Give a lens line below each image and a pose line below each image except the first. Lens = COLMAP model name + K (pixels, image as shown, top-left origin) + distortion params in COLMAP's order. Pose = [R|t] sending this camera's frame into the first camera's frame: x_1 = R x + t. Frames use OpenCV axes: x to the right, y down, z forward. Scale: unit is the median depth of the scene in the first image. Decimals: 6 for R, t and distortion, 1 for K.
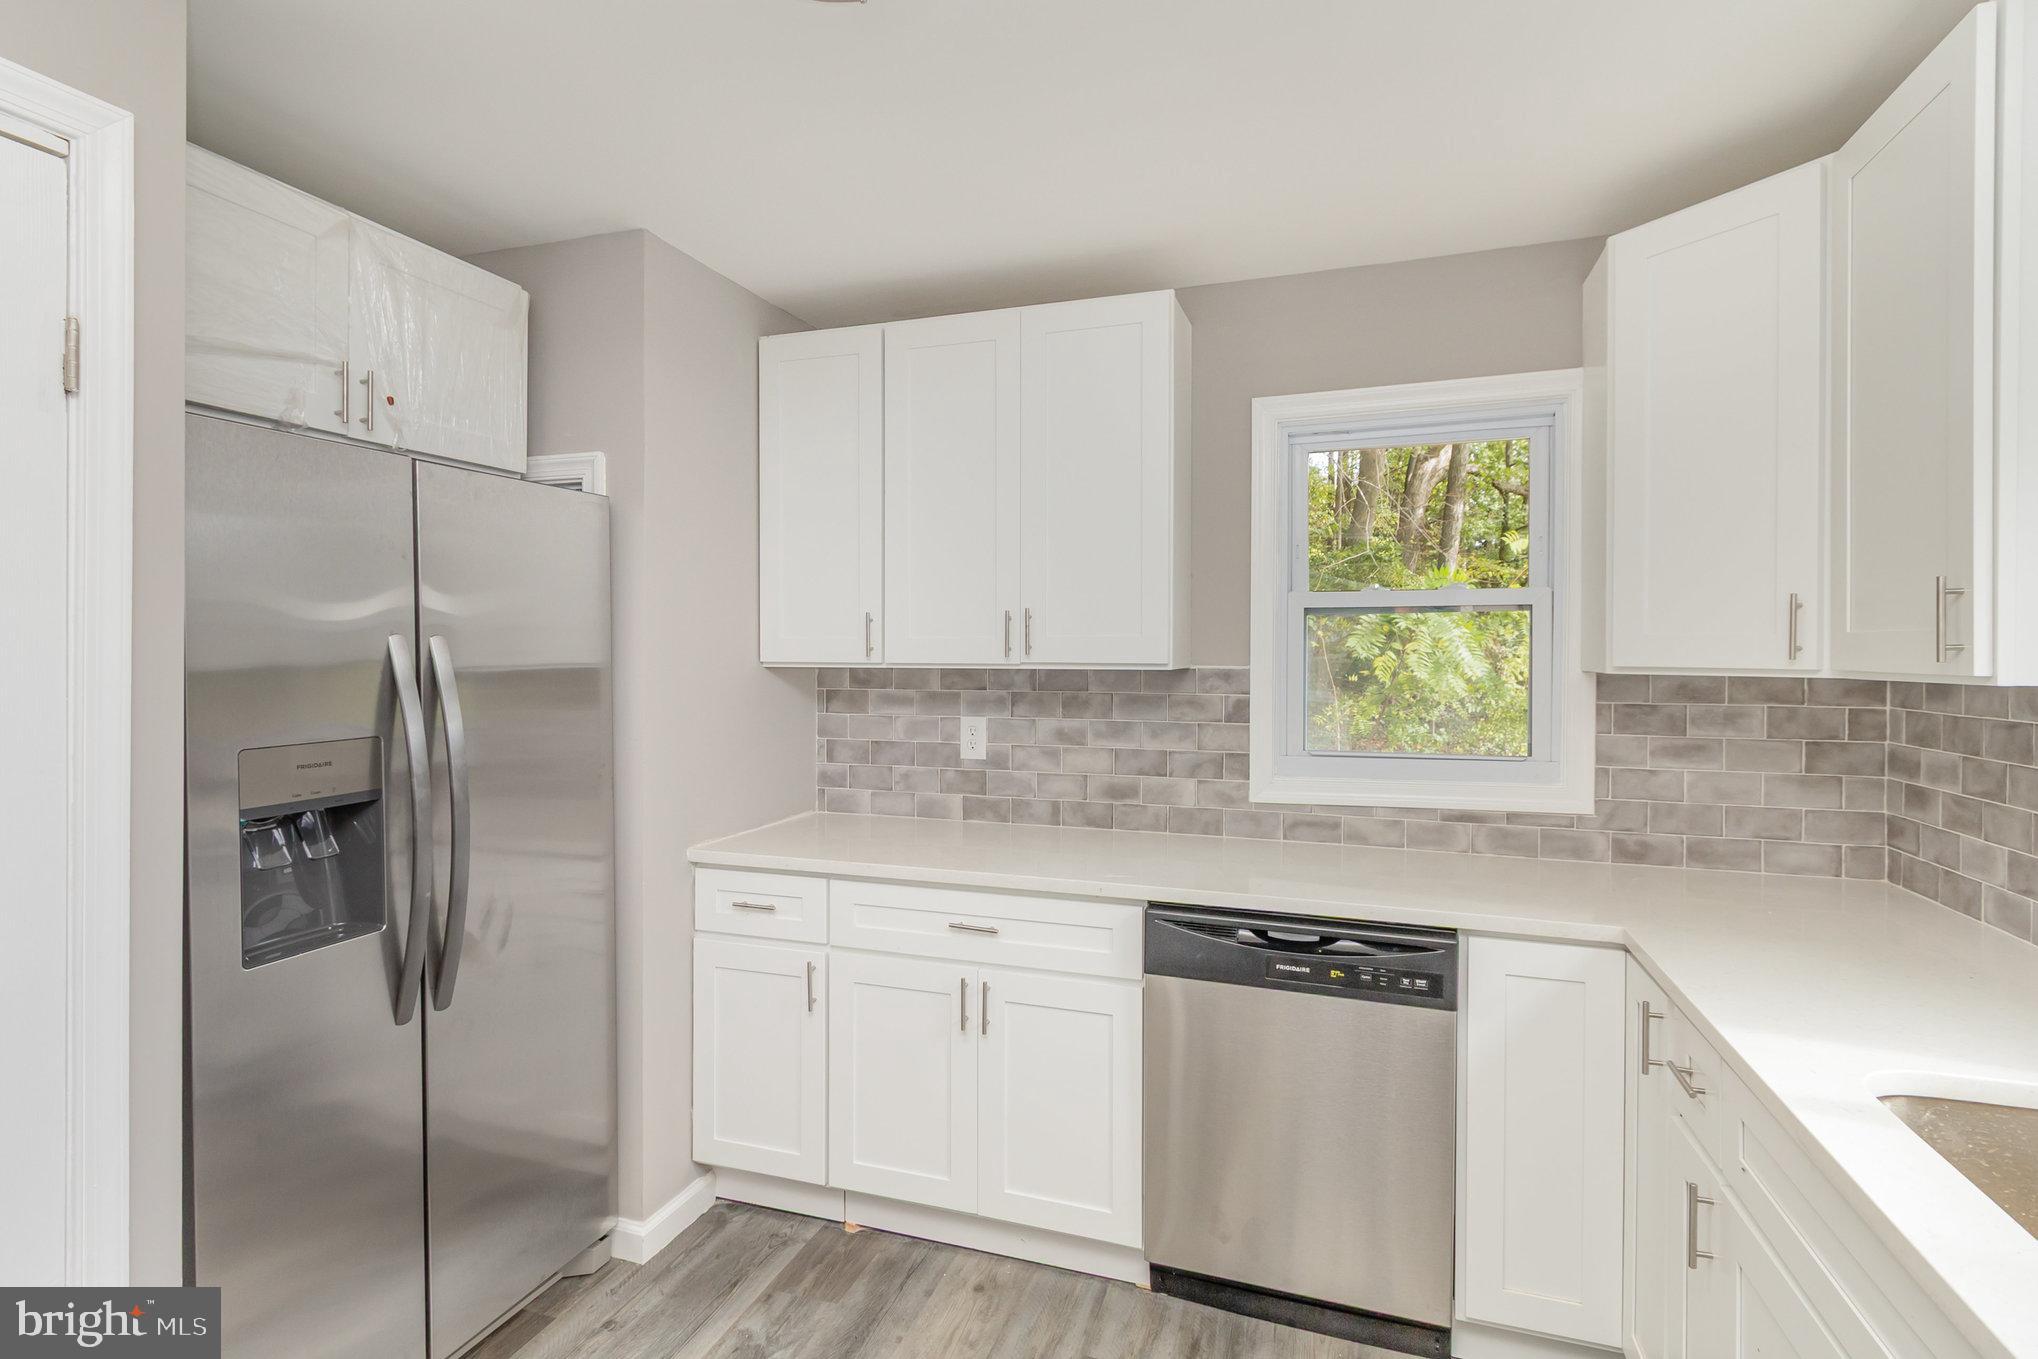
lens RADIAL K [[1020.6, 0, 1014.2], [0, 1020.6, 658.4], [0, 0, 1]] dist [0.009011, -0.001277]
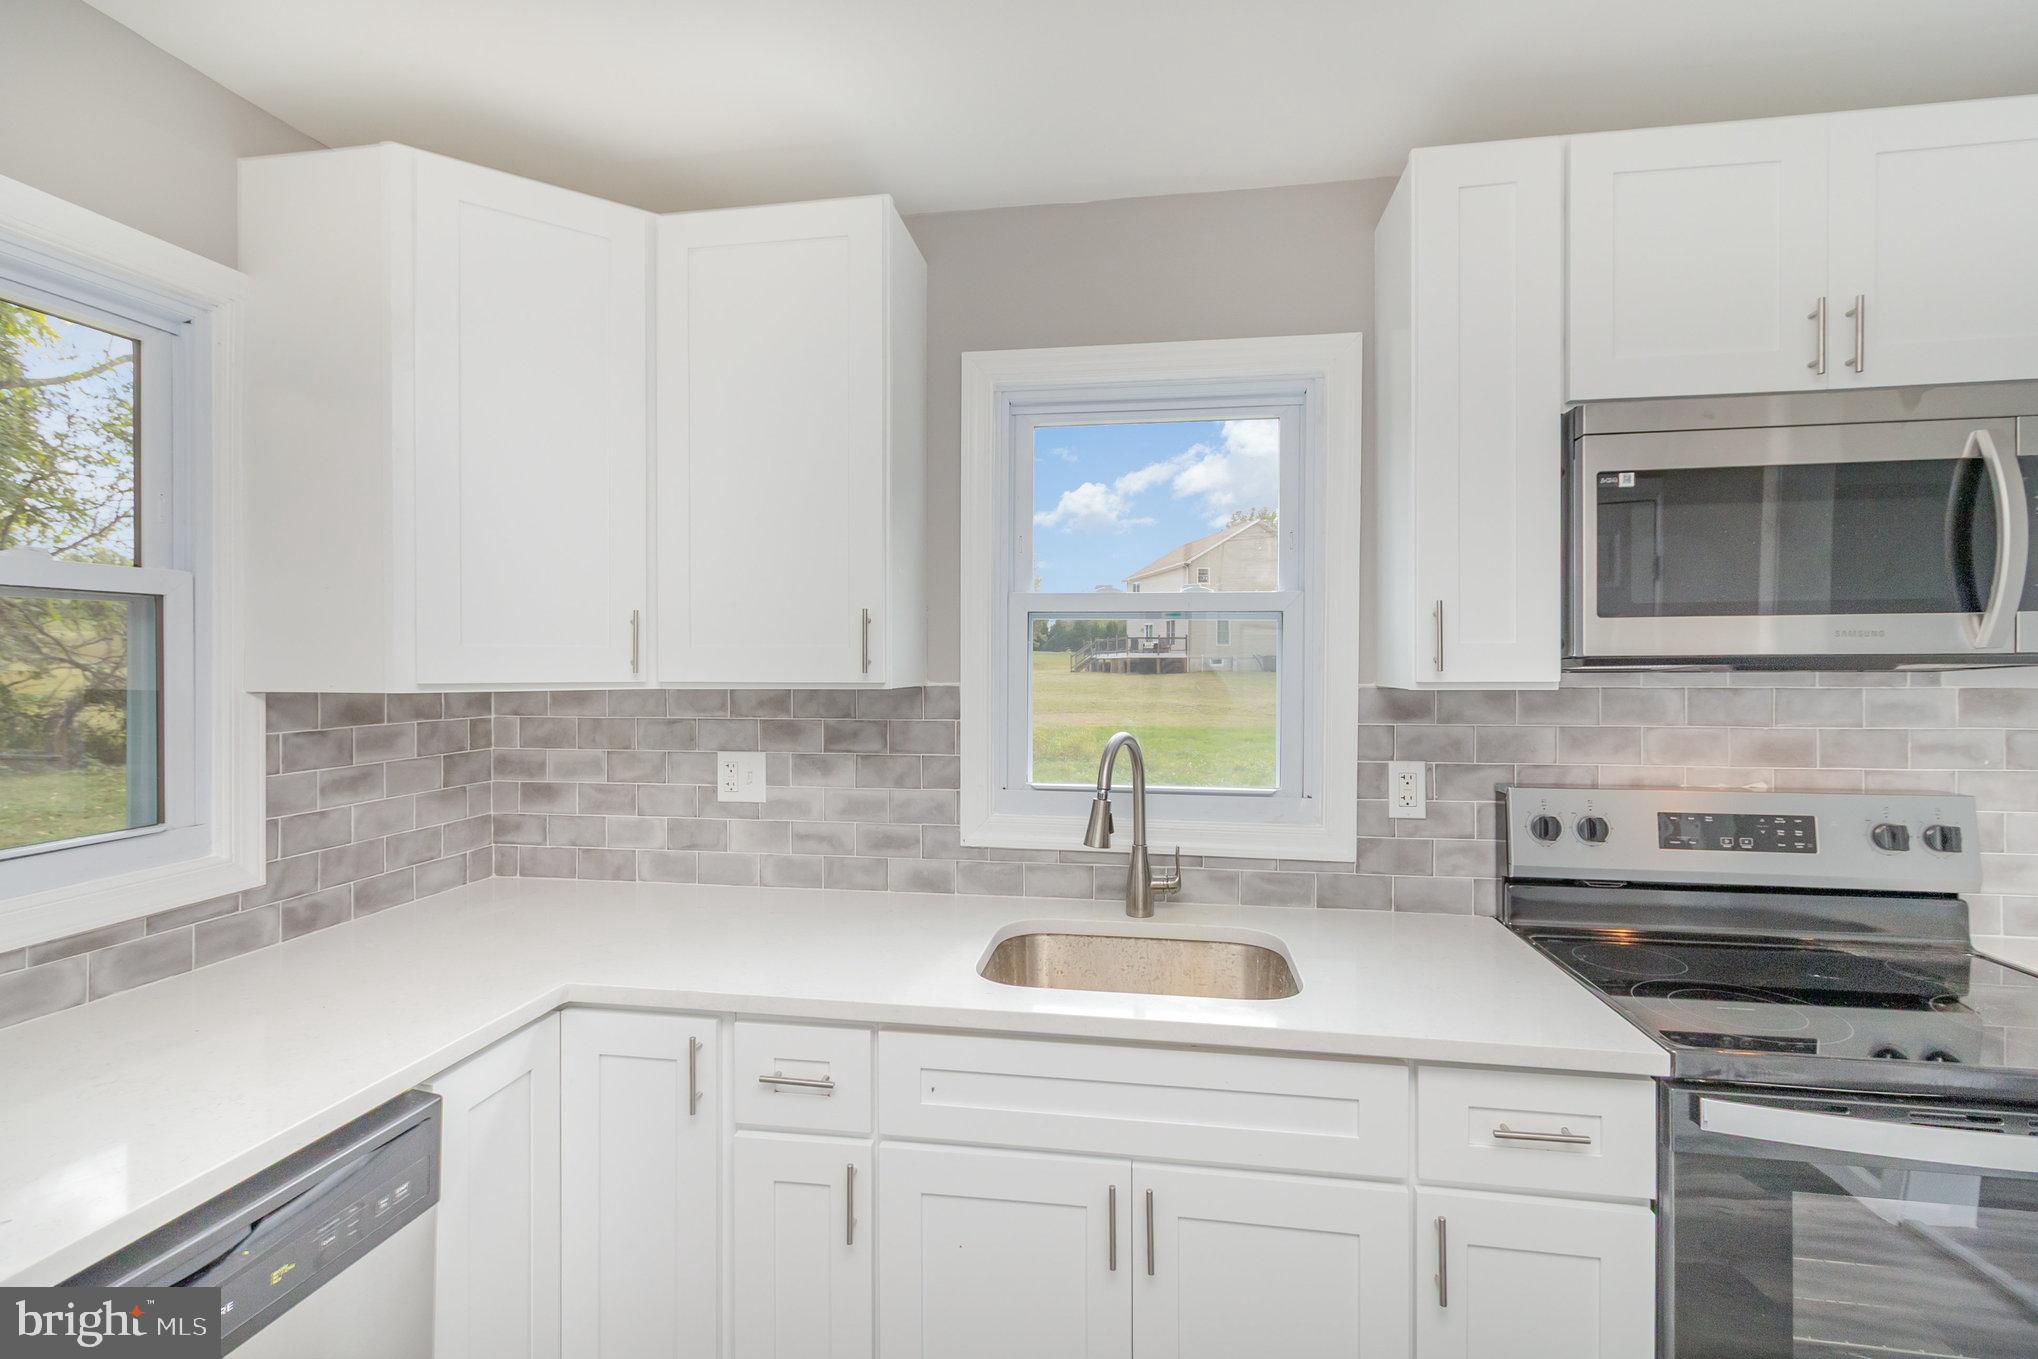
lens RADIAL K [[944.1, 0, 996.5], [0, 944.1, 665.0], [0, 0, 1]] dist [-0.004023, 0.001189]
pose [[-0.161700, -0.006152, 0.986821, -0.195281], [0.008250, 0.999937, 0.007585, -0.007468], [-0.986805, 0.009368, -0.161639, 0.599087]]
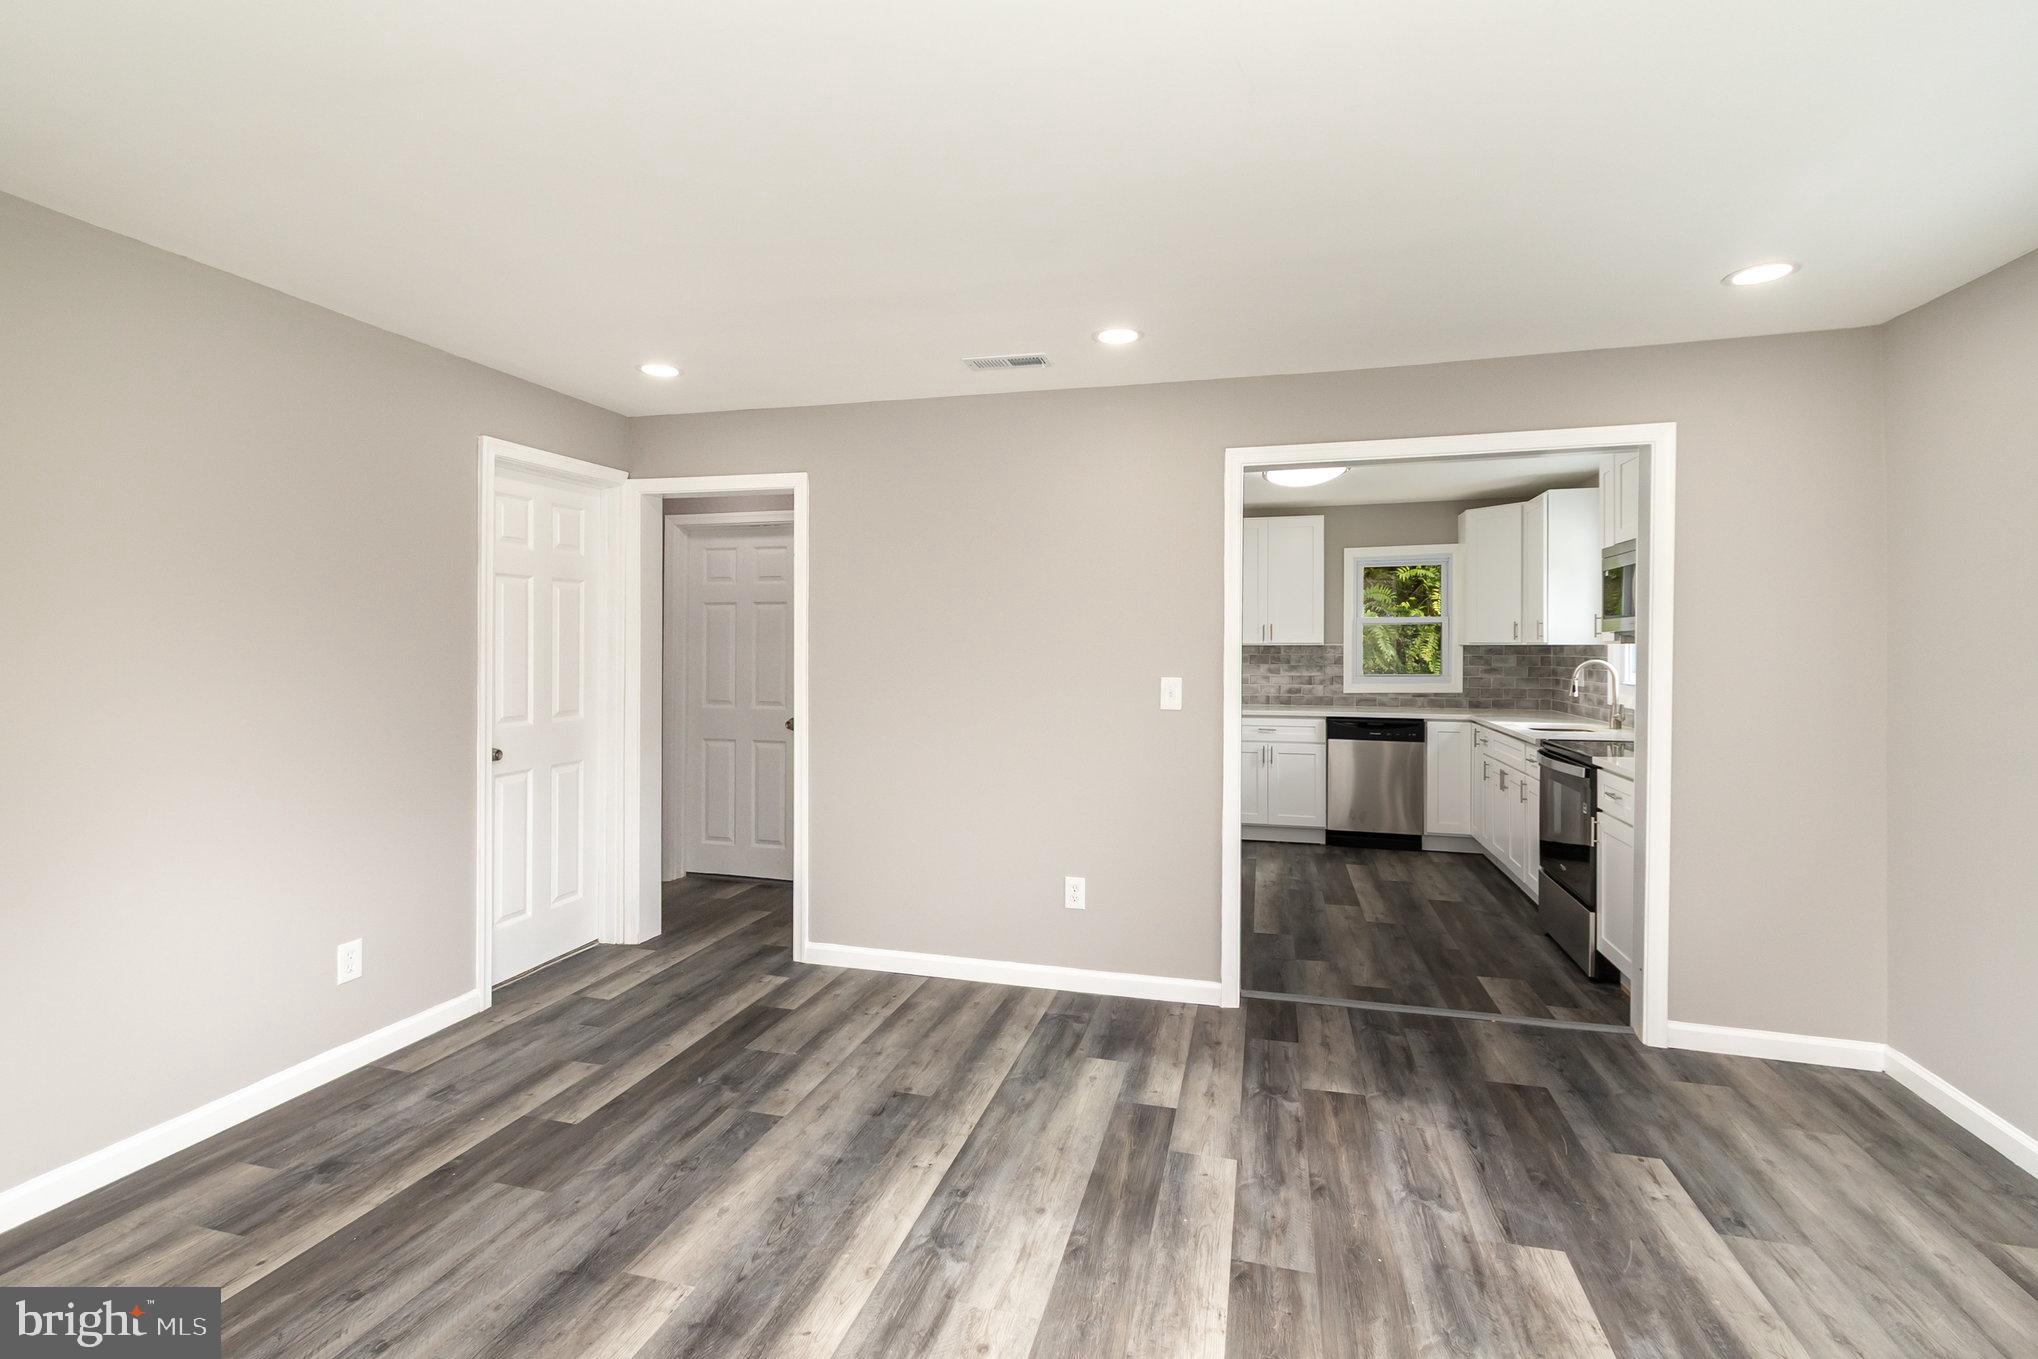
lens RADIAL K [[944.1, 0, 1012.3], [0, 944.1, 636.1], [0, 0, 1]] dist [-0.004023, 0.001189]
pose [[0.997768, -0.001477, 0.066758, -0.957591], [0.002564, 0.999866, -0.016197, 0.028617], [-0.066725, 0.016332, 0.997638, -1.711253]]
